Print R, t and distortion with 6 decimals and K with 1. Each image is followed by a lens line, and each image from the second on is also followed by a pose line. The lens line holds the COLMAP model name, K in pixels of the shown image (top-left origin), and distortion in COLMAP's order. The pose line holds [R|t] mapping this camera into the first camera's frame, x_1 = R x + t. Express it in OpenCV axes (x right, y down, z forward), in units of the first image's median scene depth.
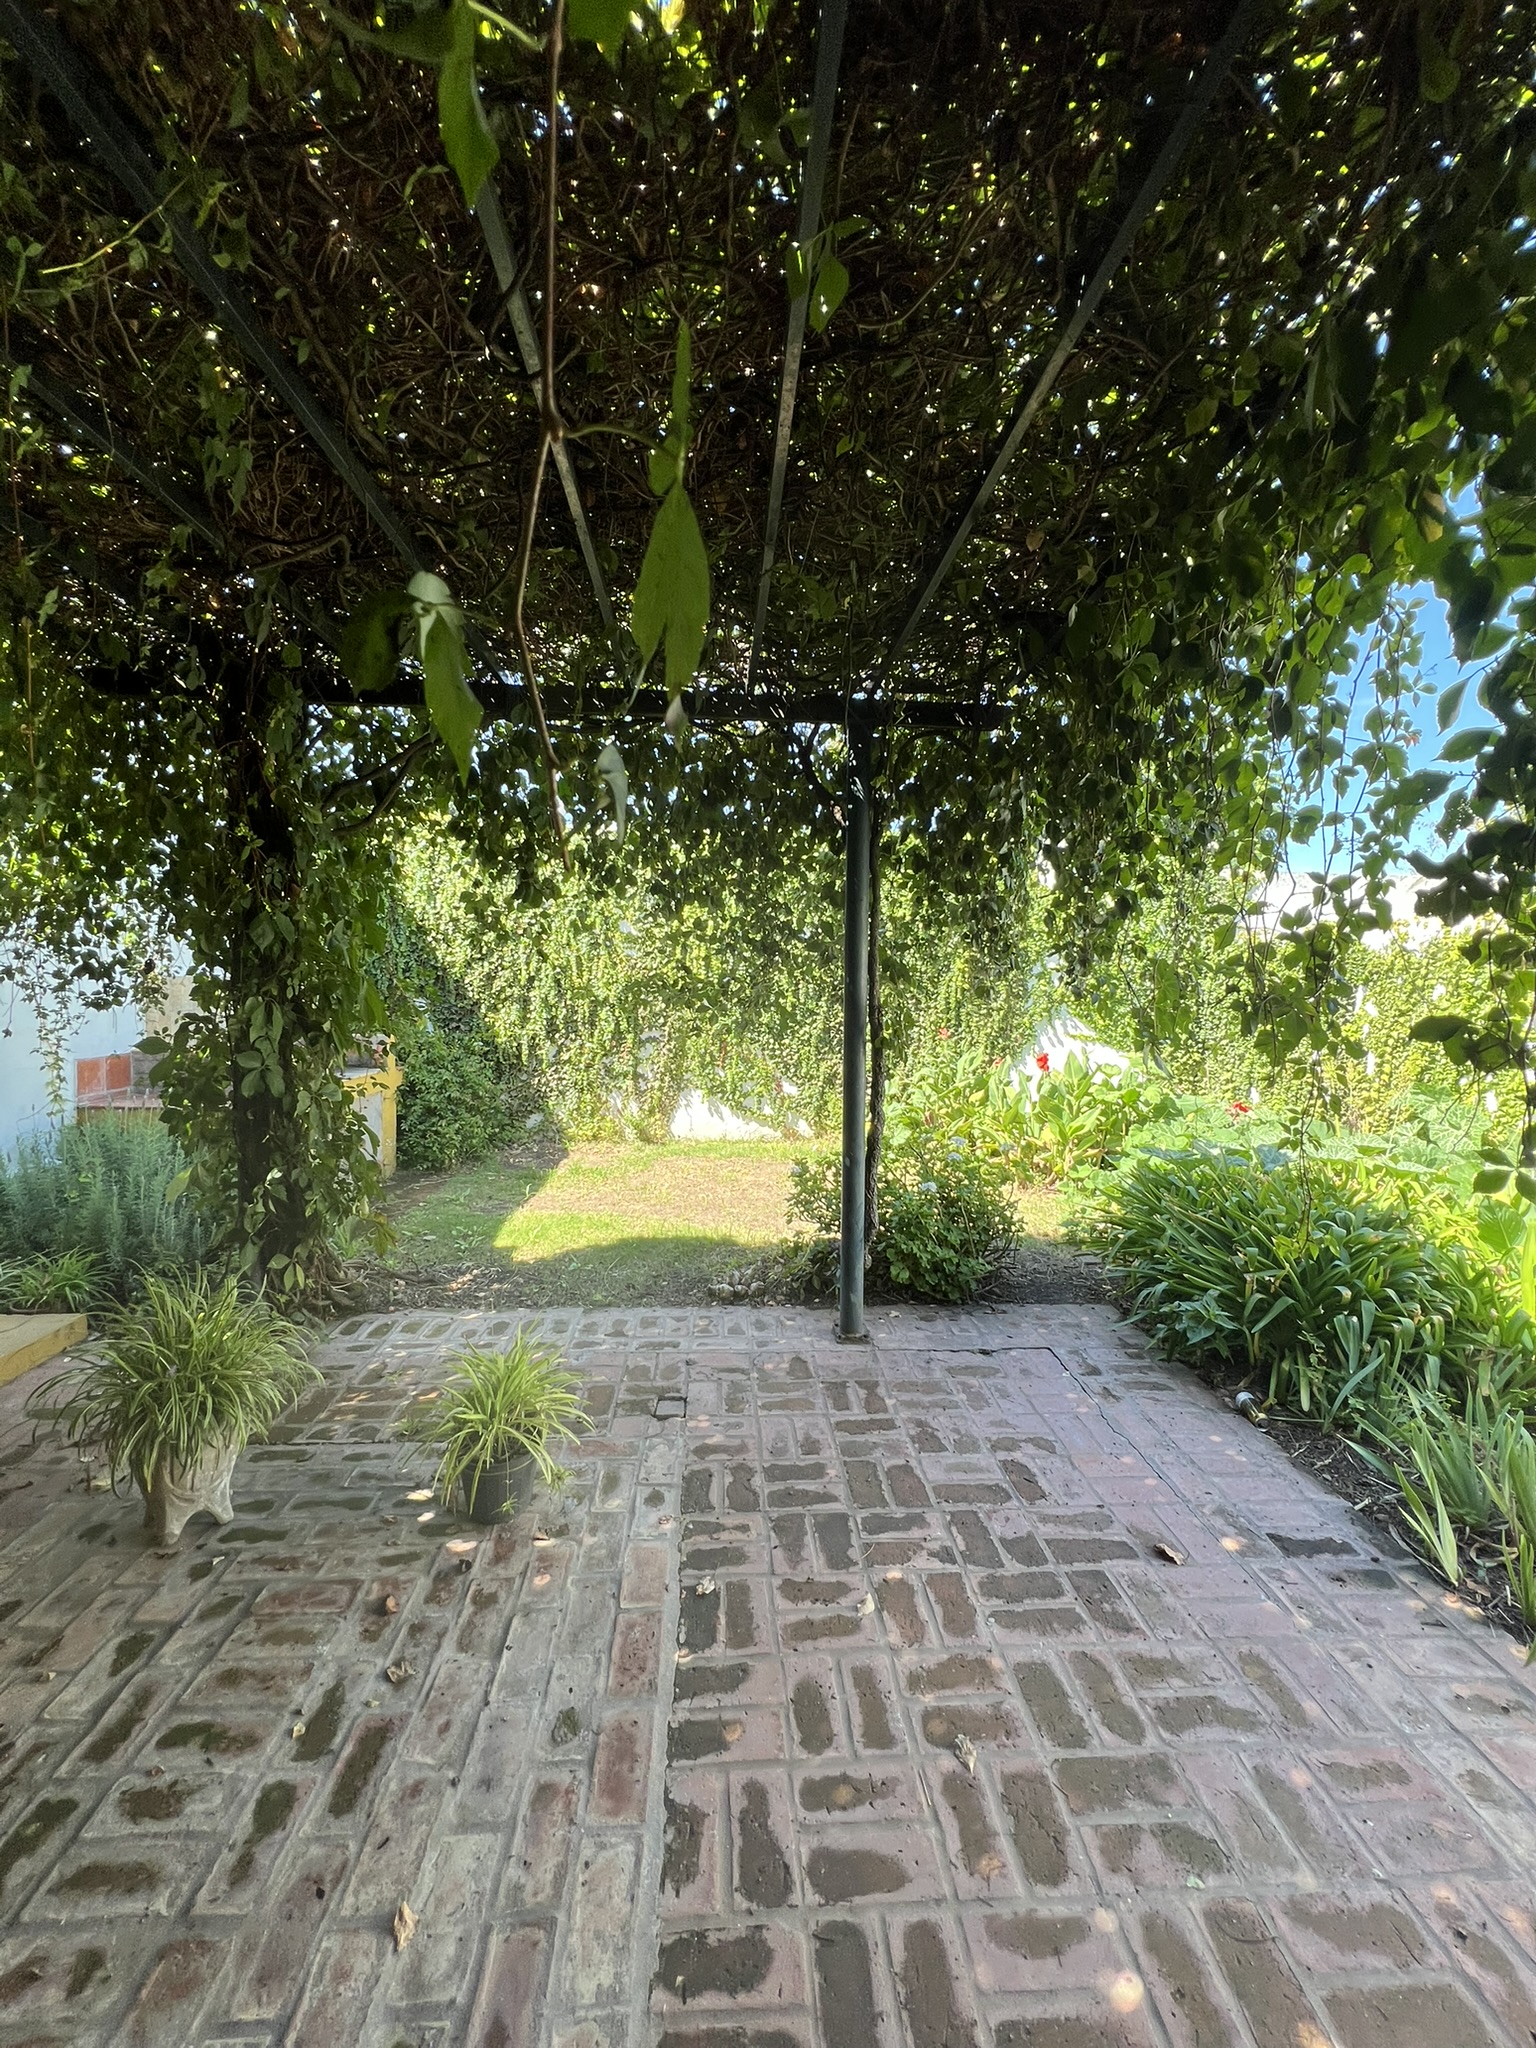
lens RADIAL K [[818.0, 0, 768.3], [0, 818.0, 1014.8], [0, 0, 1]] dist [-0.000291, 0.000978]
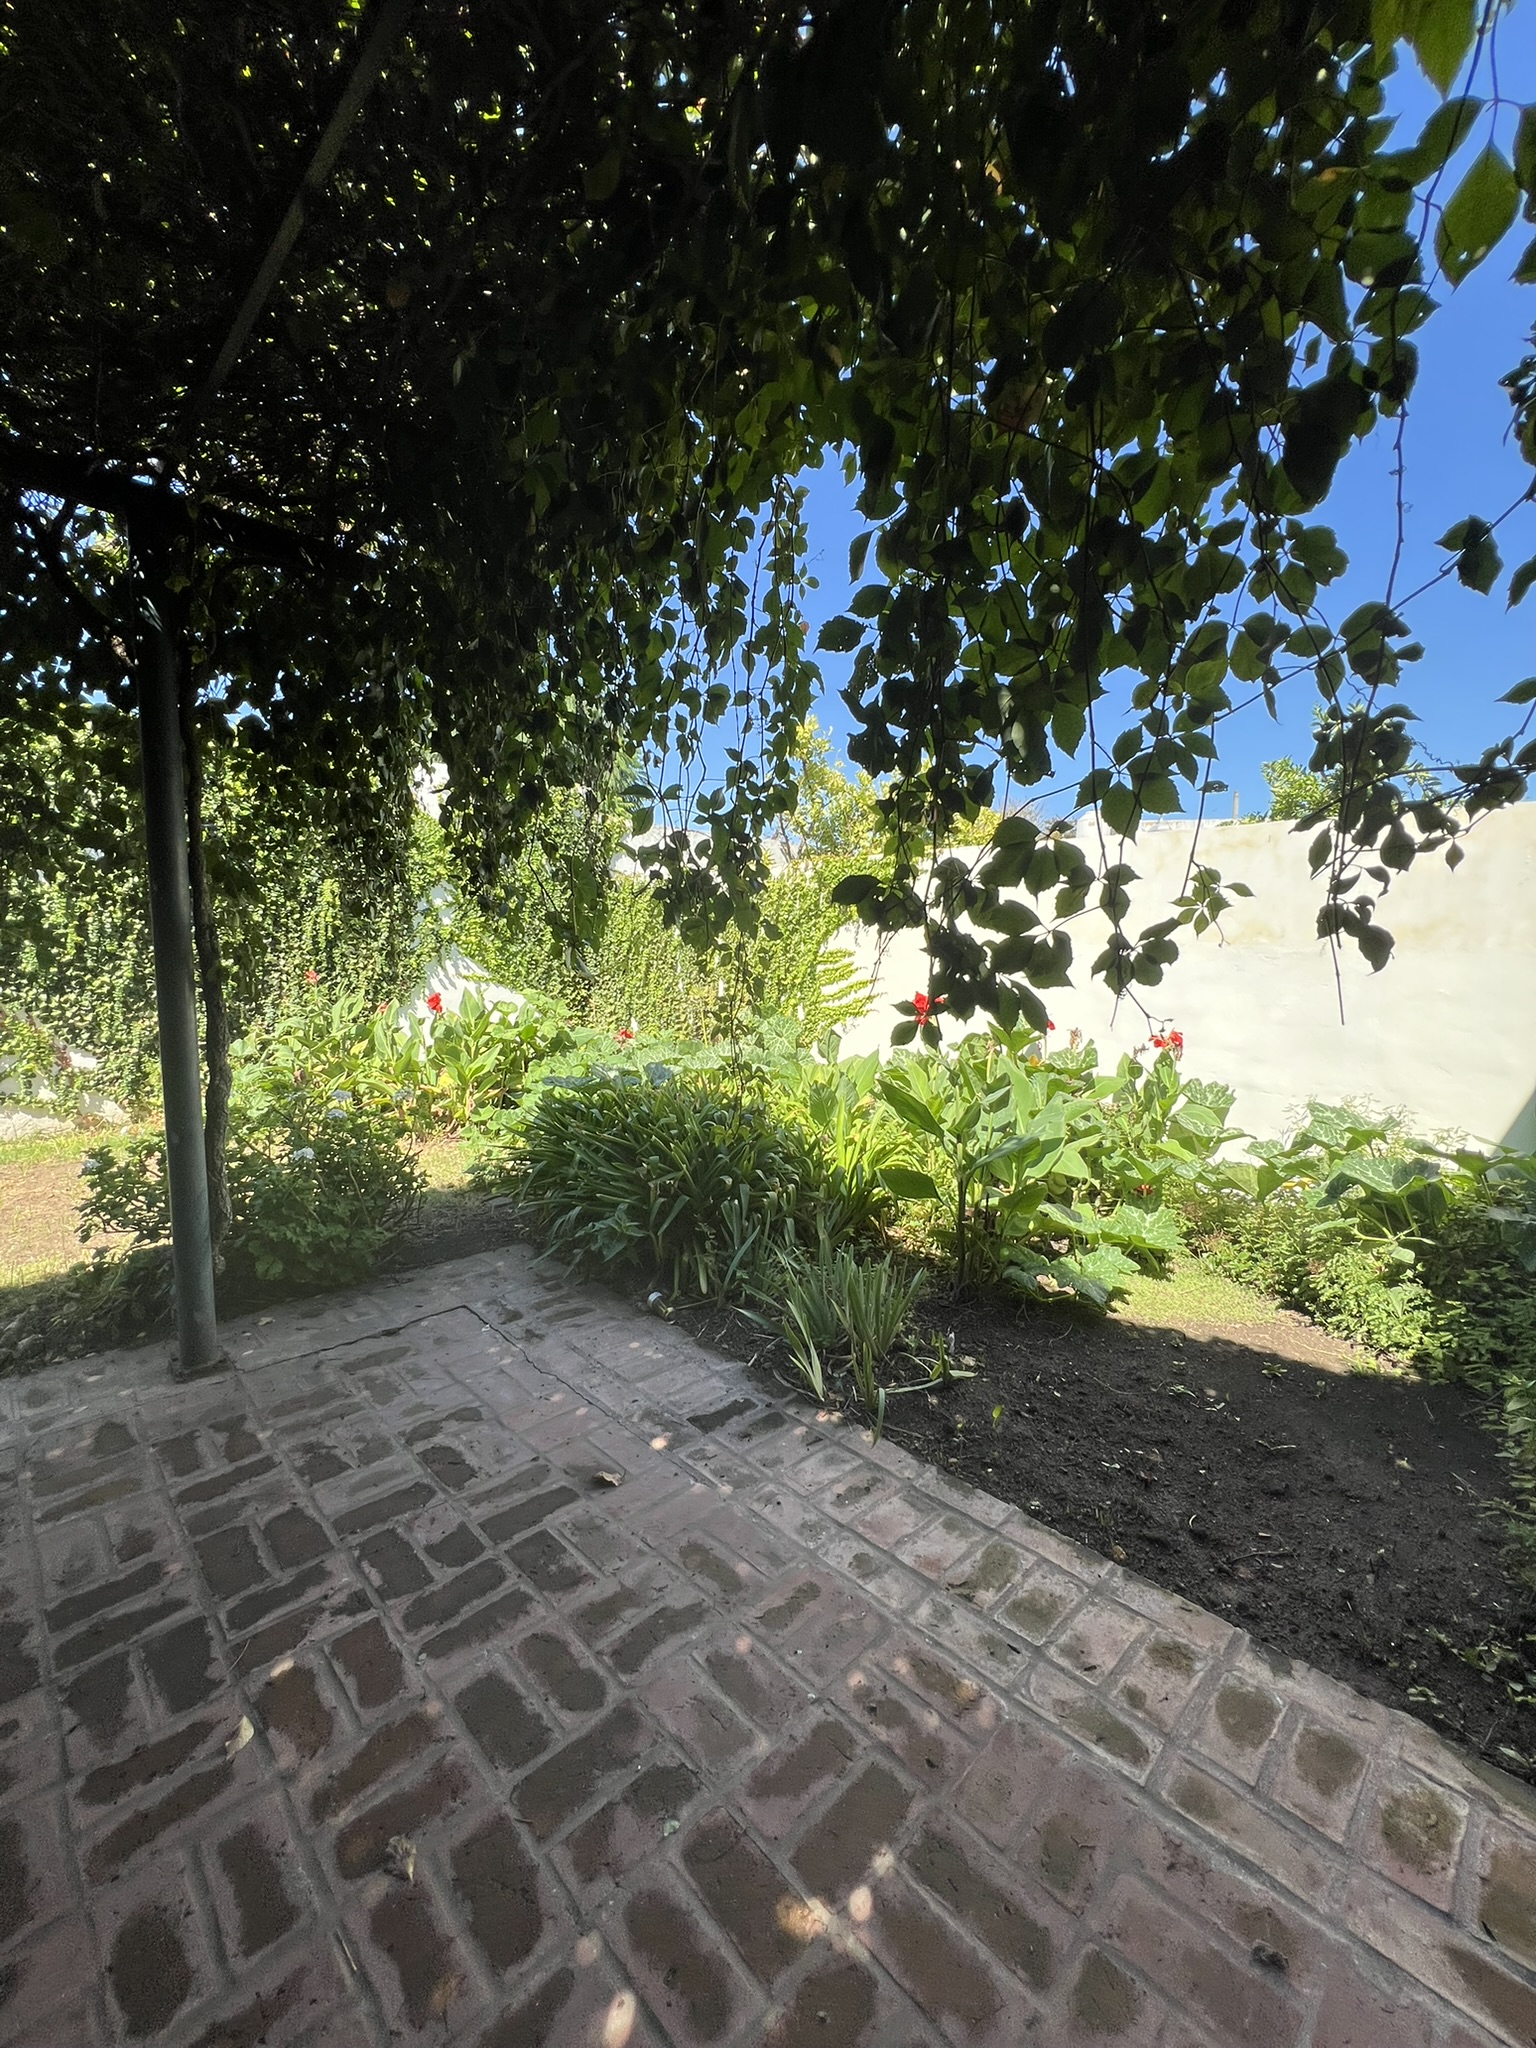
lens RADIAL K [[818.0, 0, 768.1], [0, 818.0, 1025.8], [0, 0, 1]] dist [-0.000291, 0.000978]
pose [[0.752843, -0.069287, 0.654543, 0.031212], [0.023855, 0.996663, 0.078064, 0.044855], [-0.657768, -0.043156, 0.751984, 0.138513]]
